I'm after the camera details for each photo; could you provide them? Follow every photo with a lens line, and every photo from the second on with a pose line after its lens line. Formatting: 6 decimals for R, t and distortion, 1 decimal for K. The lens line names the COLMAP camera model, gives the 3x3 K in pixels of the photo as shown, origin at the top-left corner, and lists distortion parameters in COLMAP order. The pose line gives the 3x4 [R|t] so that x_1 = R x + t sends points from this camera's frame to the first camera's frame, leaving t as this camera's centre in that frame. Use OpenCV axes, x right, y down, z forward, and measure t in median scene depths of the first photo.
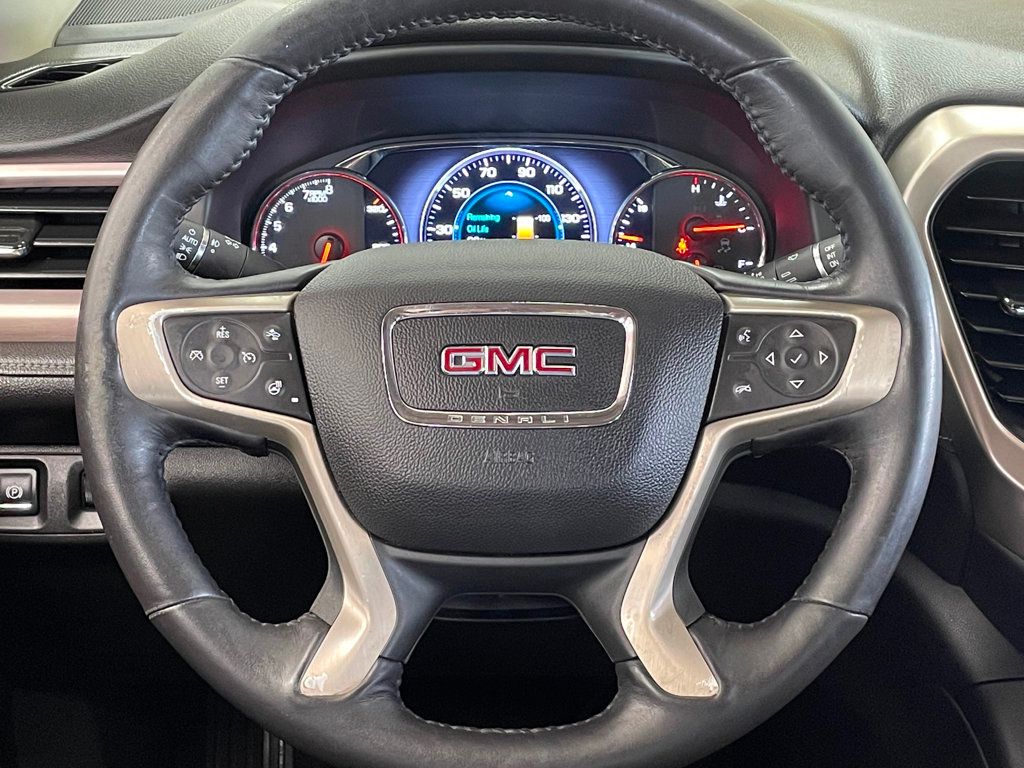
lens RADIAL K [[1567.9, 0, 482.8], [0, 1567.9, 384.0], [0, 0, 1]] dist [0.006703, -0.000596]
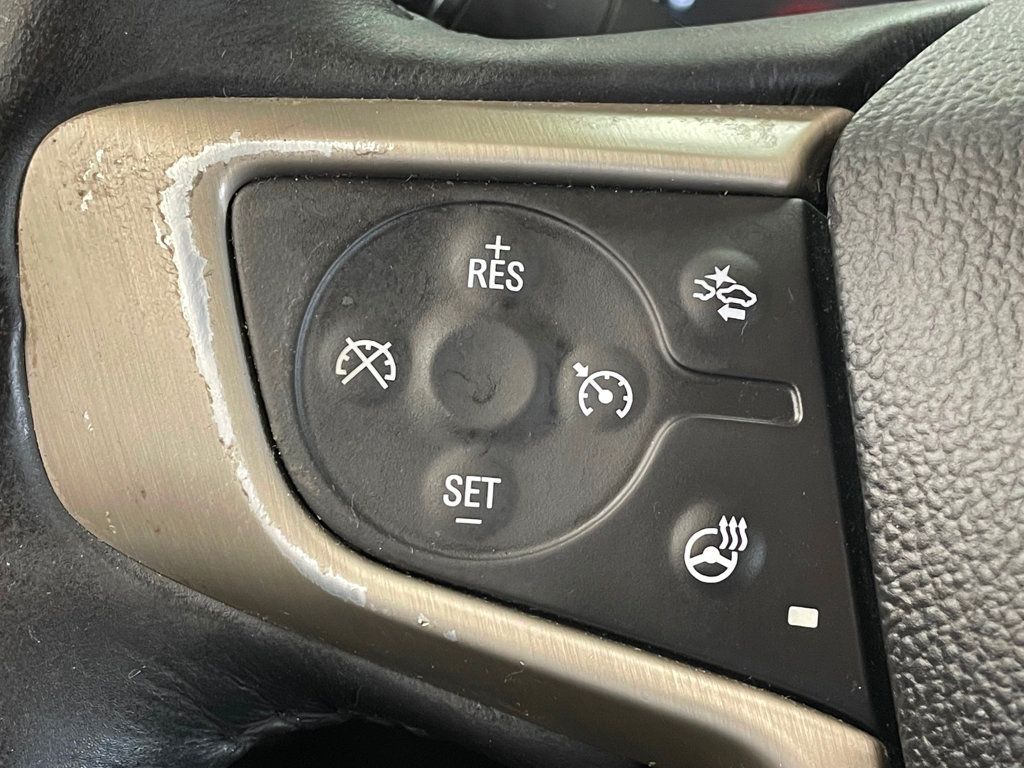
lens RADIAL K [[1567.9, 0, 482.8], [0, 1567.9, 384.0], [0, 0, 1]] dist [0.006703, -0.000596]
pose [[0.977341, 0.099321, -0.186921, -0.090748], [-0.088030, 0.993808, 0.067791, -0.022496], [0.192496, -0.049801, 0.980033, 0.569101]]
